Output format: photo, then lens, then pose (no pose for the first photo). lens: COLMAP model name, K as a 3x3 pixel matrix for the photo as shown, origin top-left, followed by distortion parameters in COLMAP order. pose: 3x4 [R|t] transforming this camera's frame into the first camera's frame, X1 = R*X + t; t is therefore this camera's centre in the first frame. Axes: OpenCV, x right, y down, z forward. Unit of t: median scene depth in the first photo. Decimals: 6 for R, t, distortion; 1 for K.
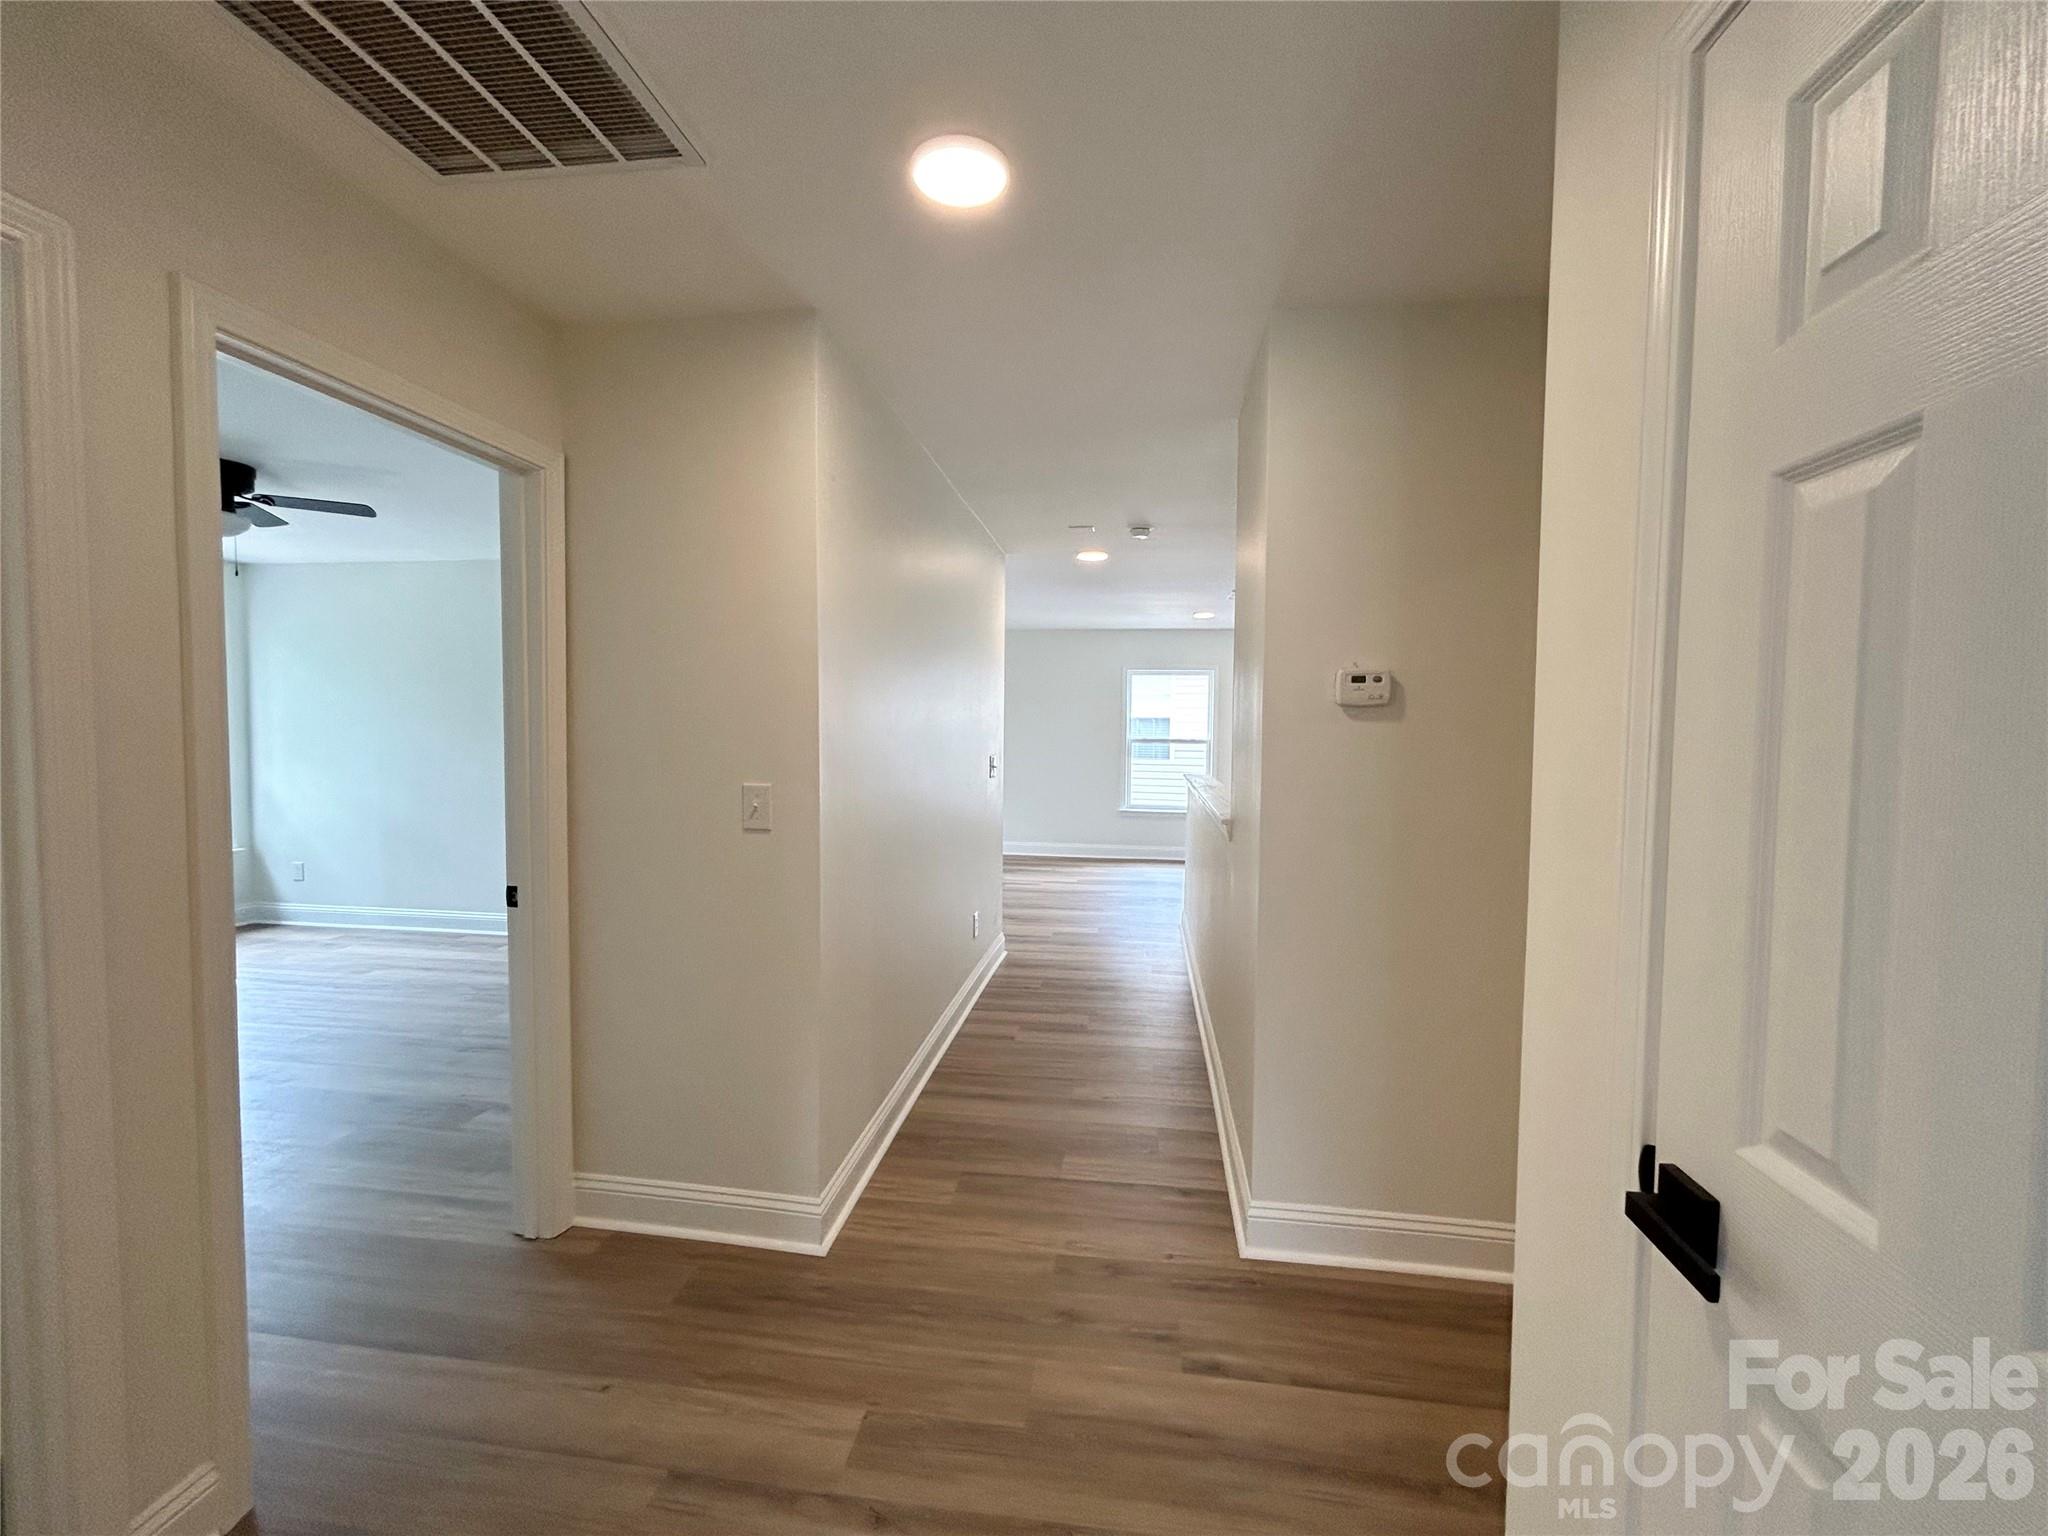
lens RADIAL K [[828.1, 0, 1025.6], [0, 828.1, 760.2], [0, 0, 1]] dist [-0.000421, -0.000250]
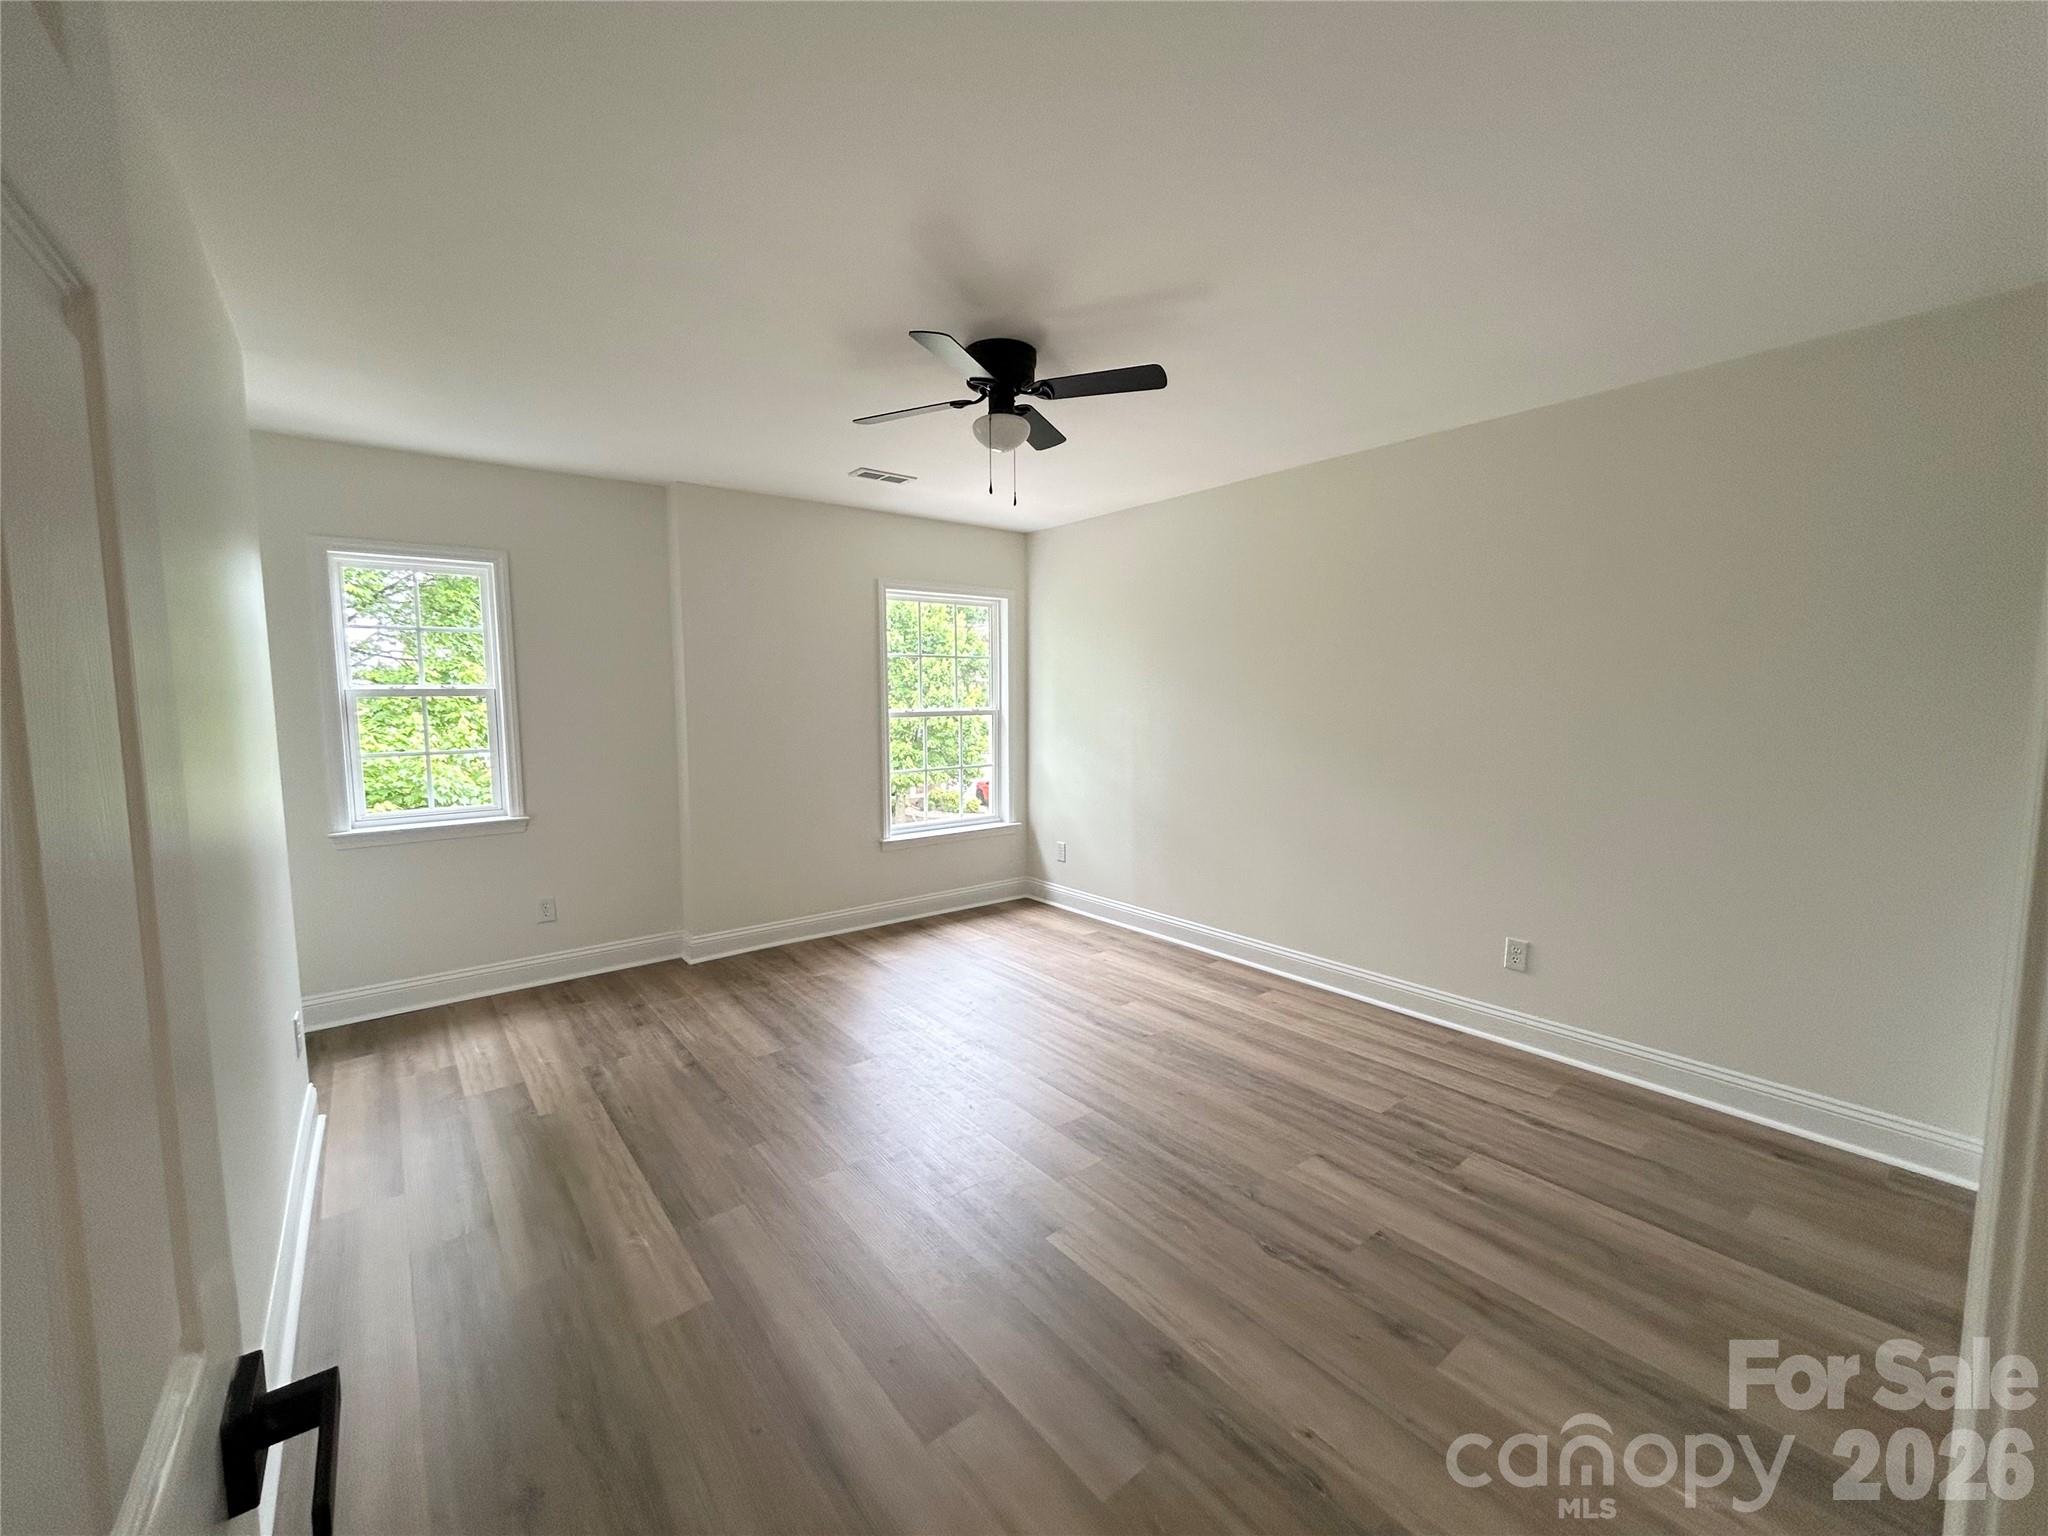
lens RADIAL K [[828.1, 0, 1014.6], [0, 828.1, 772.2], [0, 0, 1]] dist [-0.000421, -0.000250]
pose [[0.713038, 0.052068, -0.699190, -0.307417], [-0.021921, 0.998407, 0.051996, -0.012572], [0.700783, -0.021748, 0.713043, 0.339571]]
